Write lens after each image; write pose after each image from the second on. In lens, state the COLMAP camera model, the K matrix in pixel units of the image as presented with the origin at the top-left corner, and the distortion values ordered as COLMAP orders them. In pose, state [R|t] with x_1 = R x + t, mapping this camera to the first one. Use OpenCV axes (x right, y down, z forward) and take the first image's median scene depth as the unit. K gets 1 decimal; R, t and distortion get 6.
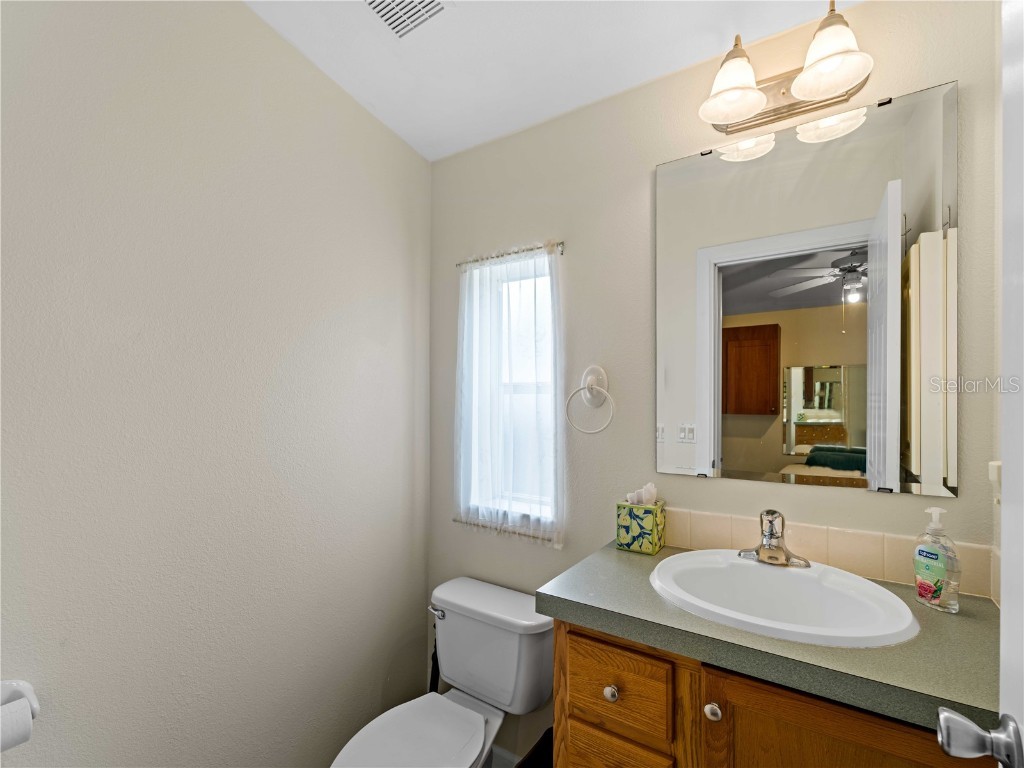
lens RADIAL K [[464.9, 0, 508.3], [0, 464.9, 392.4], [0, 0, 1]] dist [0.005114, 0.000044]
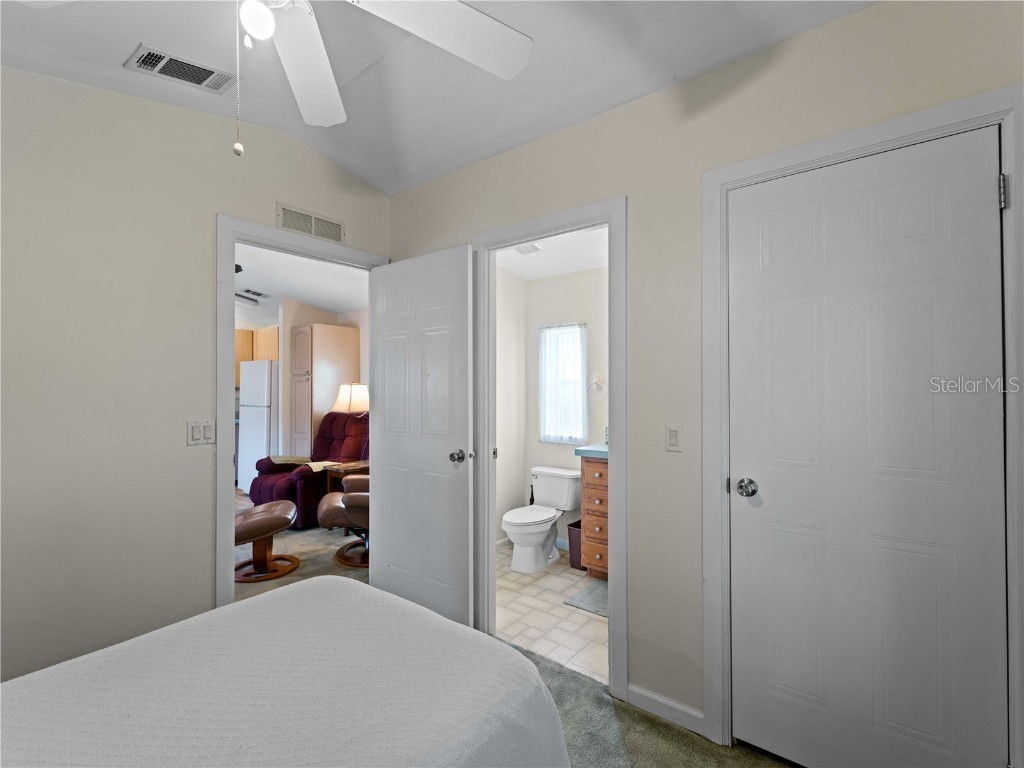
lens RADIAL K [[464.9, 0, 517.5], [0, 464.9, 382.0], [0, 0, 1]] dist [0.005114, 0.000044]
pose [[0.998089, -0.006178, -0.061478, -0.083246], [0.006484, 0.999968, 0.004769, -0.027287], [0.061447, -0.005159, 0.998097, -1.354716]]
